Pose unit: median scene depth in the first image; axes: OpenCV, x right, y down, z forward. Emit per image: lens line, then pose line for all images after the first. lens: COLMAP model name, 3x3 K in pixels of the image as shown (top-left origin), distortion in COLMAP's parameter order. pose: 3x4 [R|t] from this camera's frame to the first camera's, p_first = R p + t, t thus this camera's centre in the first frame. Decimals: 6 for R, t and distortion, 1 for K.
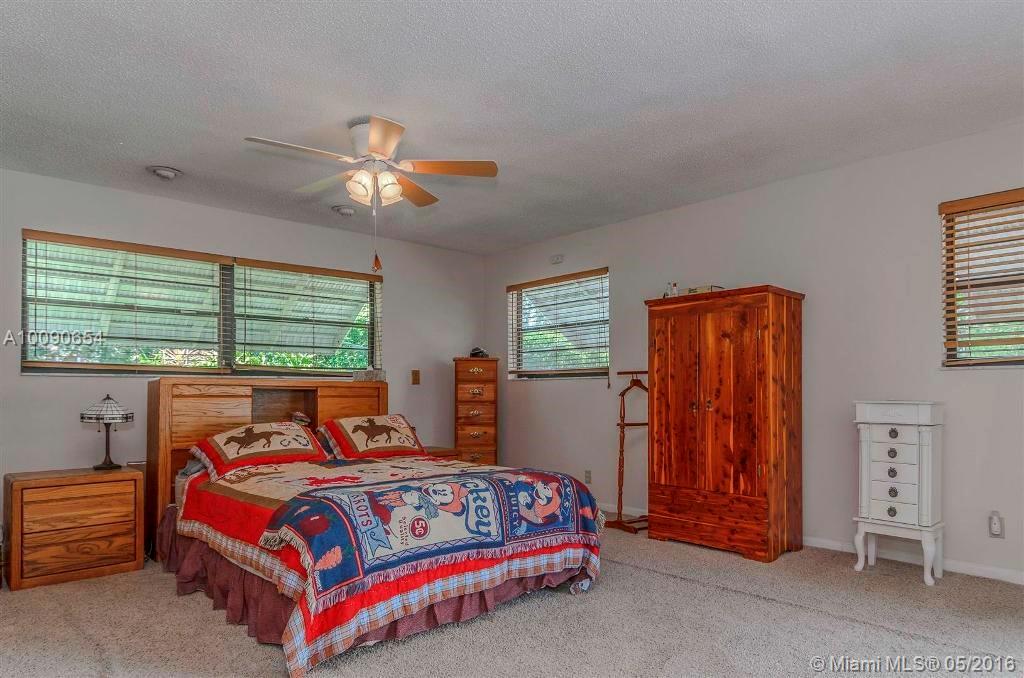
lens RADIAL K [[623.2, 0, 476.8], [0, 623.2, 383.5], [0, 0, 1]] dist [-0.004459, -0.003157]
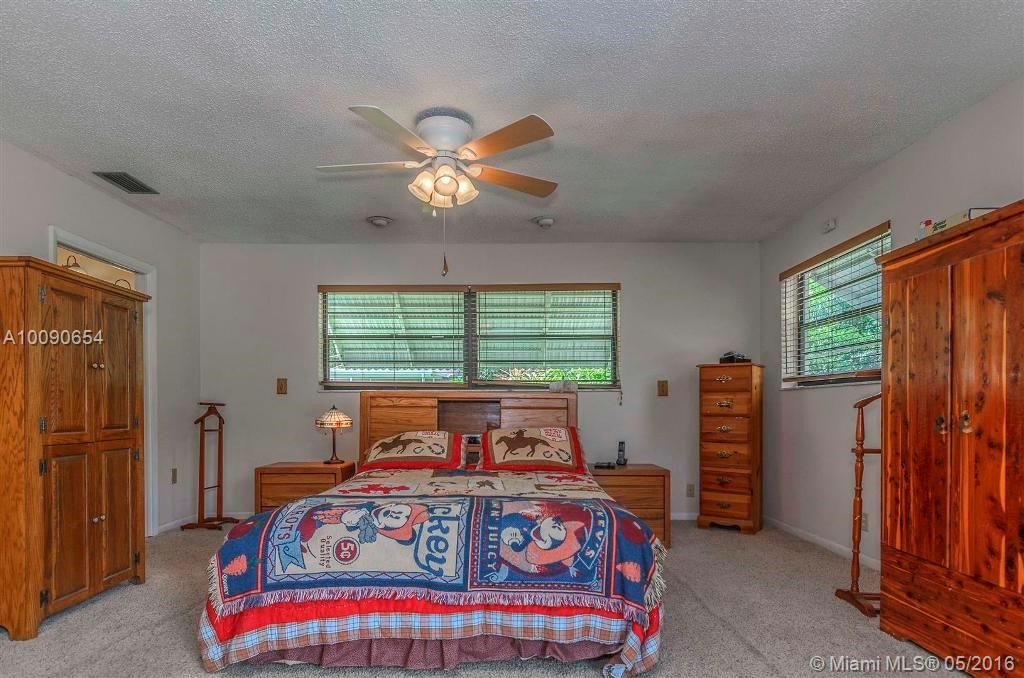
lens RADIAL K [[546.0, 0, 495.2], [0, 546.0, 407.3], [0, 0, 1]] dist [0.003343, -0.004949]
pose [[0.758181, 0.000512, -0.652044, 0.378763], [0.008475, 0.999907, 0.010640, 0.011851], [0.651989, -0.013593, 0.758107, 0.354143]]
